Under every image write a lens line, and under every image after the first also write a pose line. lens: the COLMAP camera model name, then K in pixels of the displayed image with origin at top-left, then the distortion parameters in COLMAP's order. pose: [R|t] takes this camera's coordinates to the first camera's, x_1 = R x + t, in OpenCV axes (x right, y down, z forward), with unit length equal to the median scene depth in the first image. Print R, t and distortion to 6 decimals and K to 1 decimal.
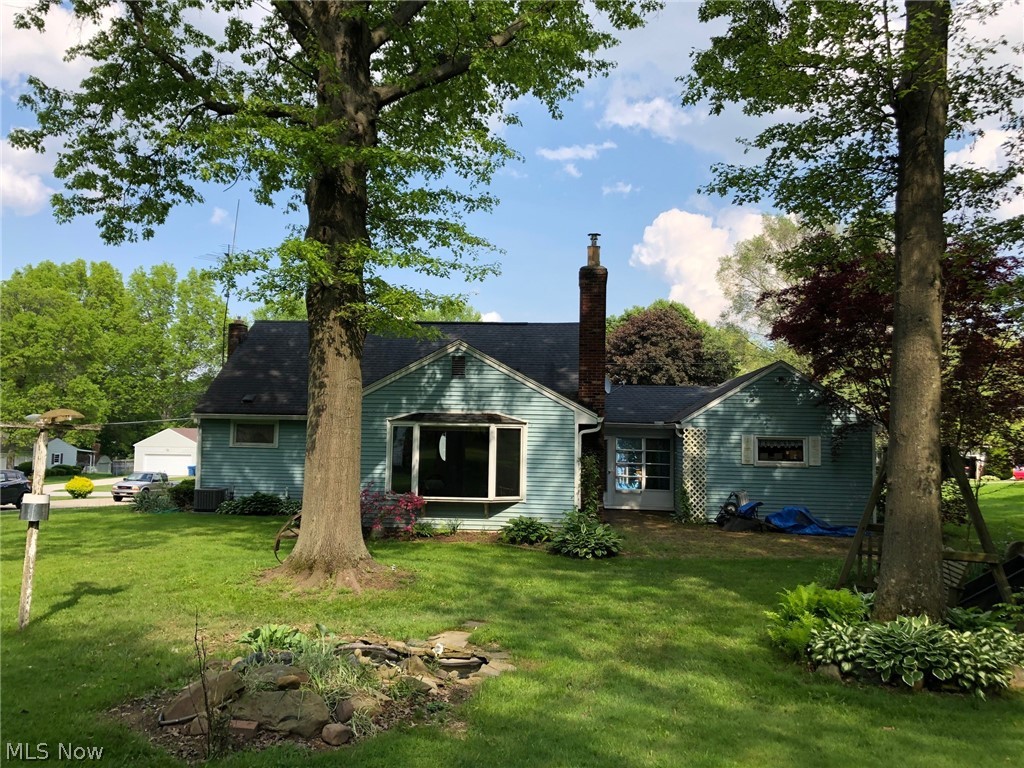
lens RADIAL K [[829.7, 0, 506.1], [0, 829.7, 380.0], [0, 0, 1]] dist [0.011301, -0.006167]
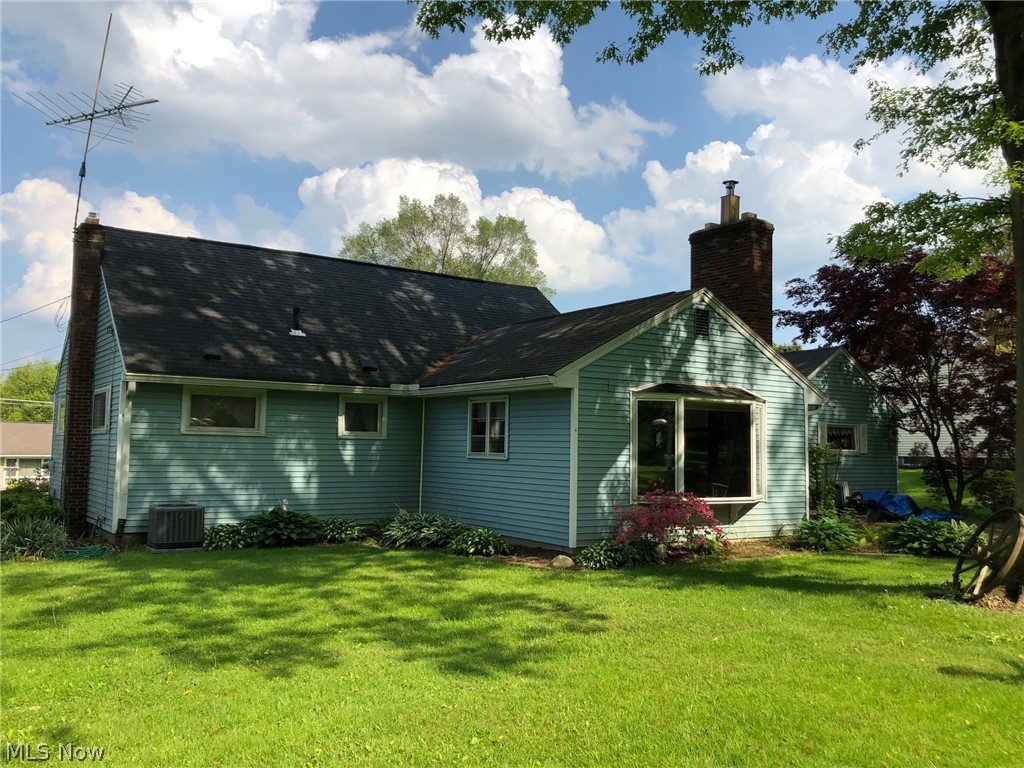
lens RADIAL K [[877.0, 0, 515.3], [0, 877.0, 393.6], [0, 0, 1]] dist [0.011638, -0.002179]
pose [[0.785498, 0.034469, 0.617904, -0.679863], [-0.043727, 0.999044, -0.000143, 0.054765], [-0.617317, -0.026907, 0.786254, 0.476804]]
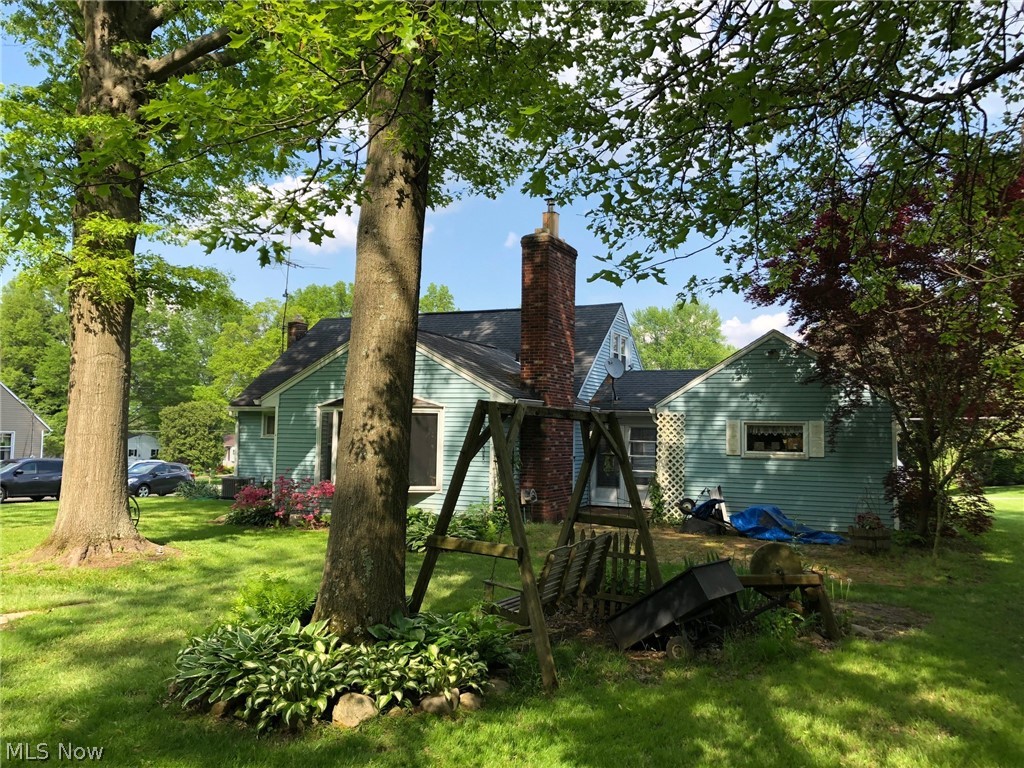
lens RADIAL K [[829.7, 0, 506.9], [0, 829.7, 377.5], [0, 0, 1]] dist [0.011301, -0.006167]
pose [[0.943219, -0.026704, -0.331095, 0.392846], [0.023020, 0.999622, -0.015045, 0.034180], [0.331372, 0.006569, 0.943477, 0.149588]]
